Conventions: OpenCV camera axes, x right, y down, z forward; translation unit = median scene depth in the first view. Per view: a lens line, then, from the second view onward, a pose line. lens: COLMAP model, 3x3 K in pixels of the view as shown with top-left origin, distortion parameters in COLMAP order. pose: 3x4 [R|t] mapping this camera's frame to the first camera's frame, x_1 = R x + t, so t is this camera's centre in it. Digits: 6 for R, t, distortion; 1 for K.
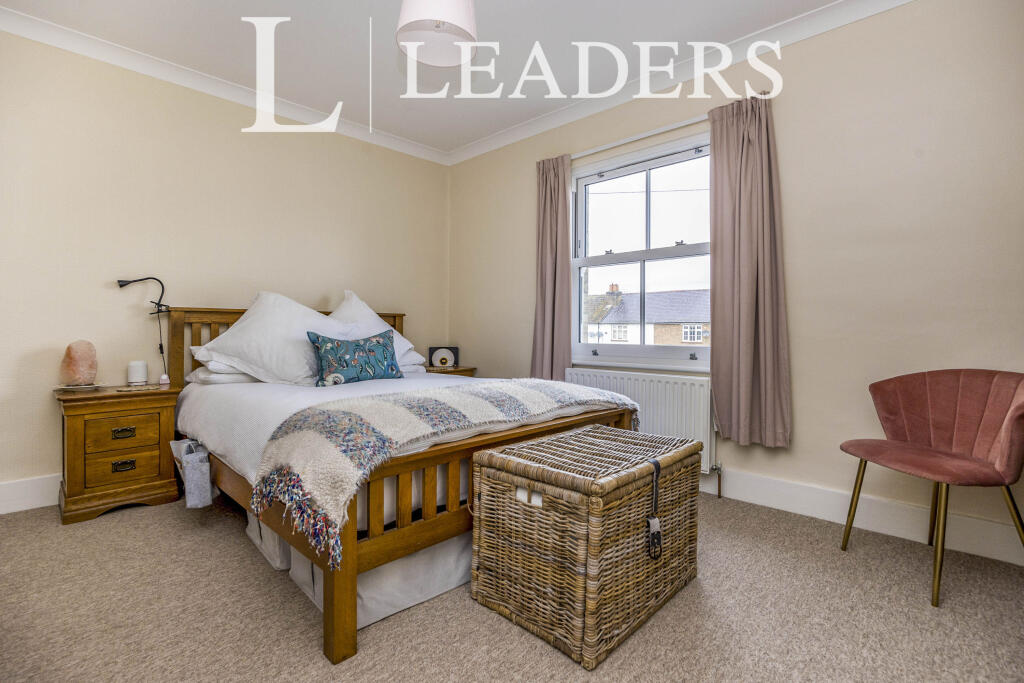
lens RADIAL K [[475.4, 0, 512.9], [0, 475.4, 334.8], [0, 0, 1]] dist [-0.003313, -0.000156]
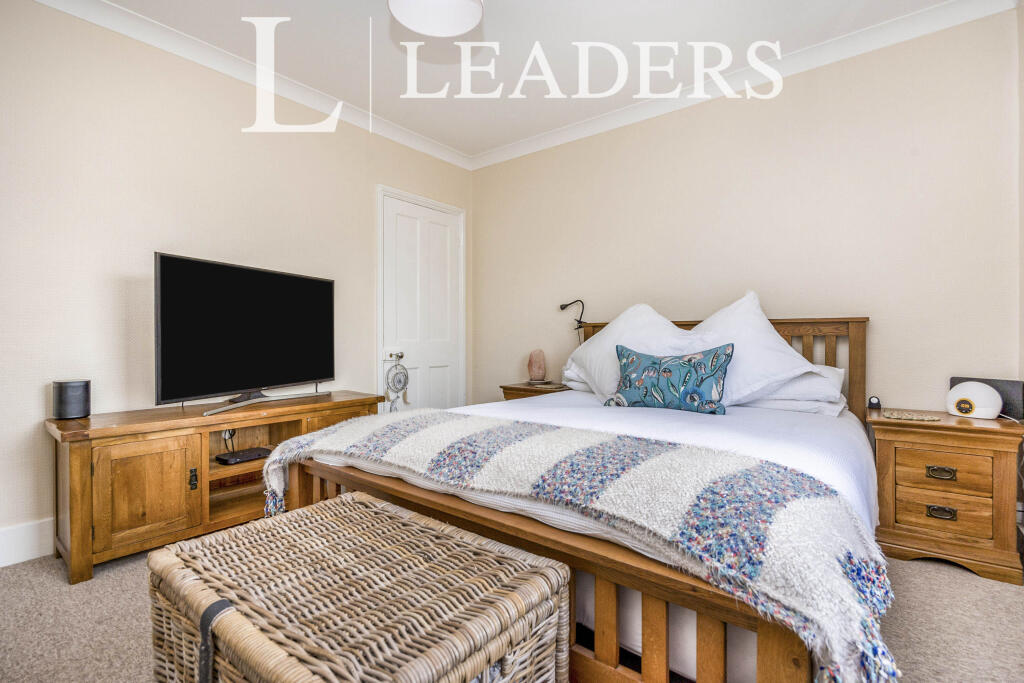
lens RADIAL K [[475.4, 0, 513.9], [0, 475.4, 340.9], [0, 0, 1]] dist [-0.003313, -0.000156]
pose [[0.102794, 0.000649, -0.994702, 0.454688], [-0.012893, 0.999917, -0.000680, -0.011118], [0.994619, 0.012895, 0.102794, 0.696529]]
